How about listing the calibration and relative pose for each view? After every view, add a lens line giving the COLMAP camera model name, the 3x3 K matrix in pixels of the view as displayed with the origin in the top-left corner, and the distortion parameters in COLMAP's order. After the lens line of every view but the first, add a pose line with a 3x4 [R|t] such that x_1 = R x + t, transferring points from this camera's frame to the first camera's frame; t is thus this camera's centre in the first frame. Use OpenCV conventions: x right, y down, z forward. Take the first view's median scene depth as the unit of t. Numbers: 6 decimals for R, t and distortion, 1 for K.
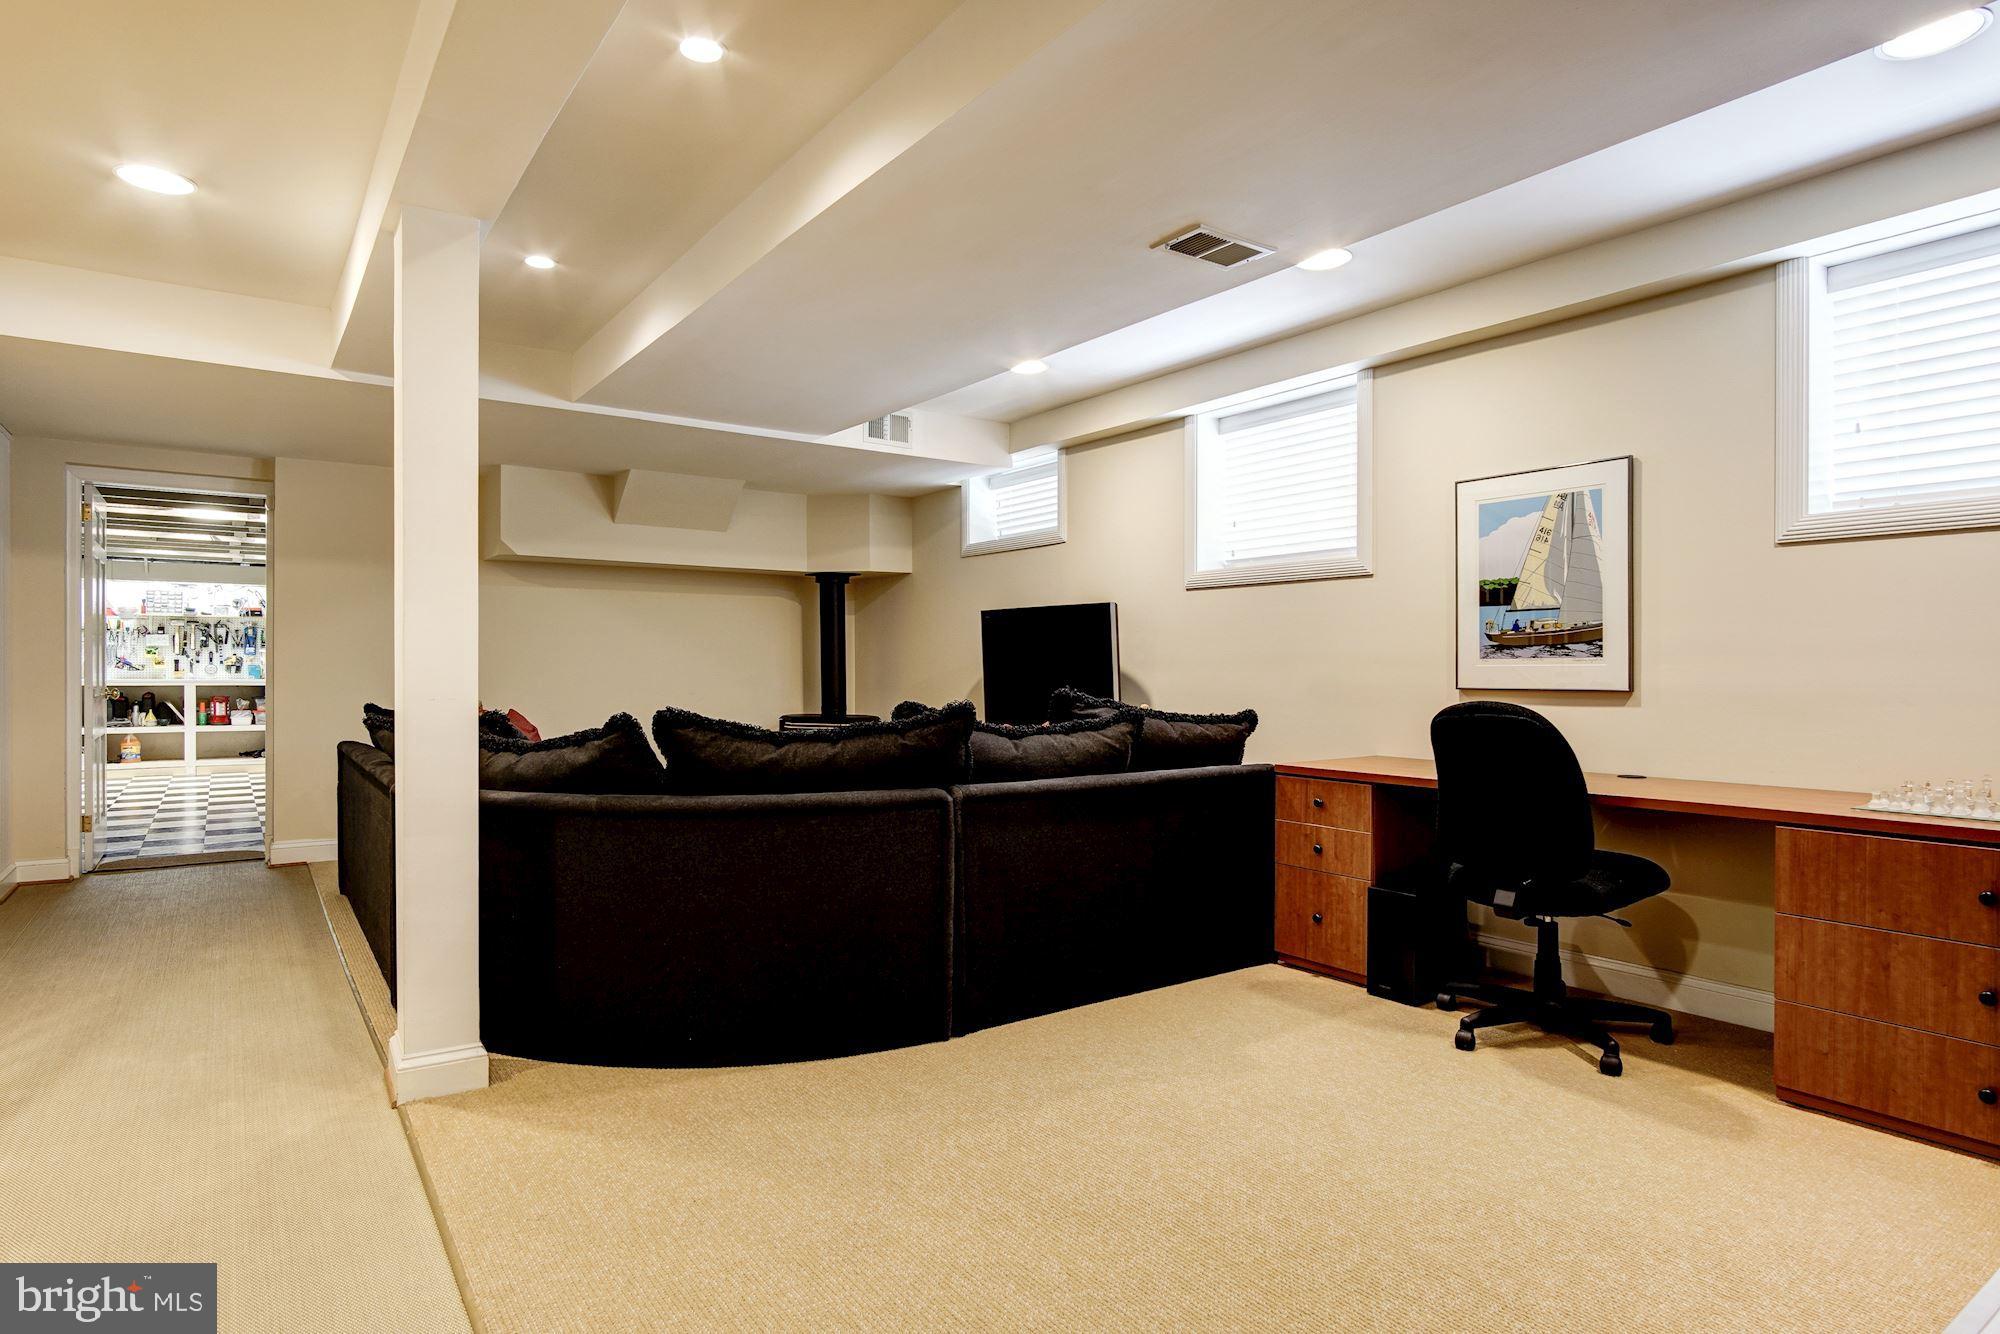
lens RADIAL K [[1079.0, 0, 1002.8], [0, 1079.0, 669.3], [0, 0, 1]] dist [-0.018358, 0.006594]
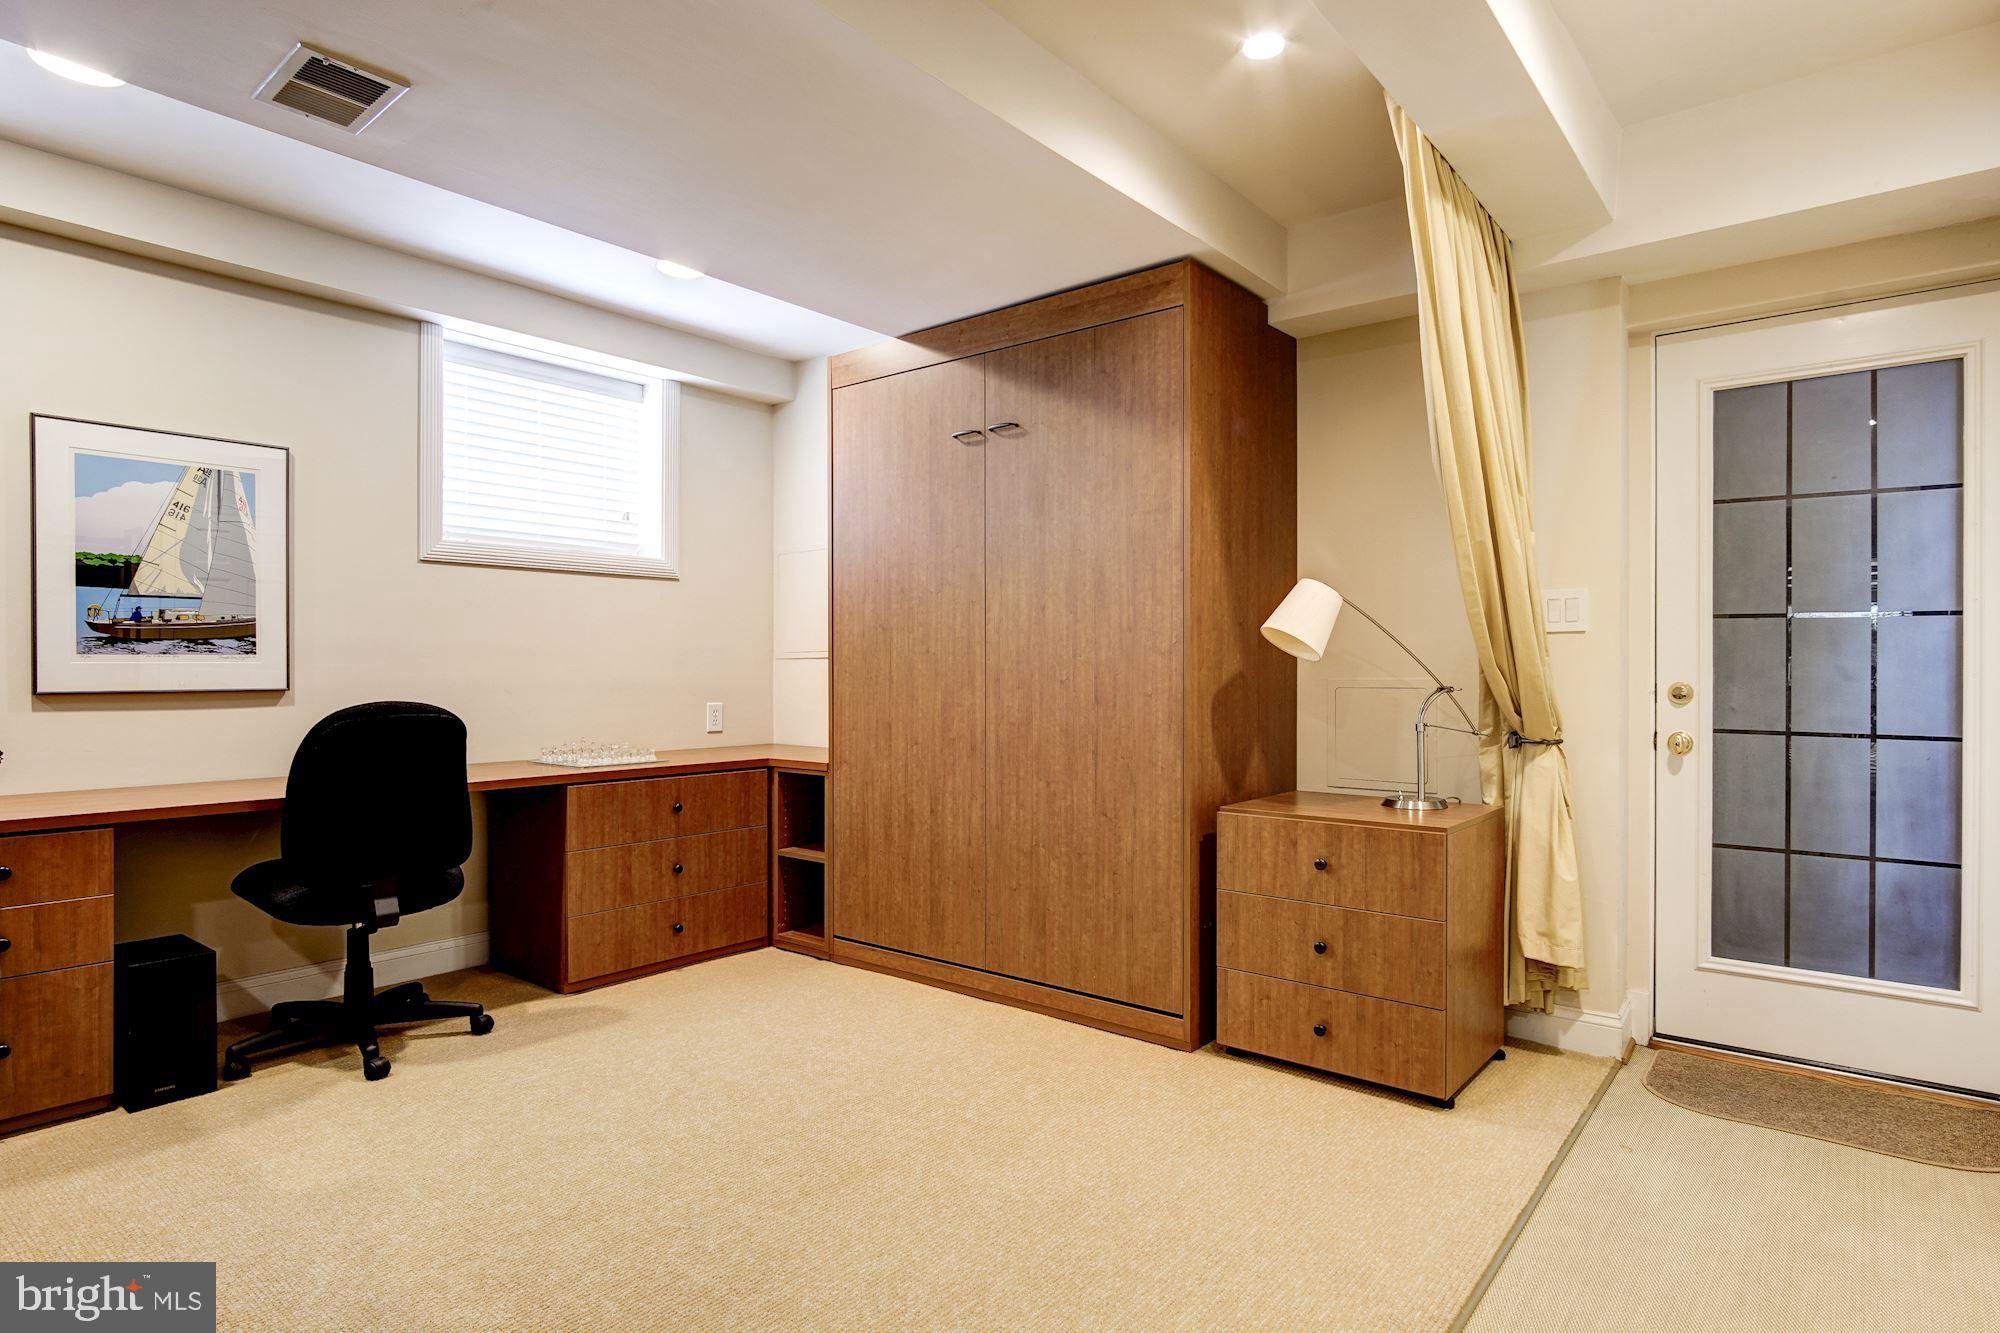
lens RADIAL K [[1079.0, 0, 1003.1], [0, 1079.0, 667.8], [0, 0, 1]] dist [-0.018358, 0.006594]
pose [[-0.267186, 0.000264, 0.963645, -0.505354], [0.001600, 0.999999, 0.000170, 0.001132], [-0.963644, 0.001587, -0.267186, 0.611506]]
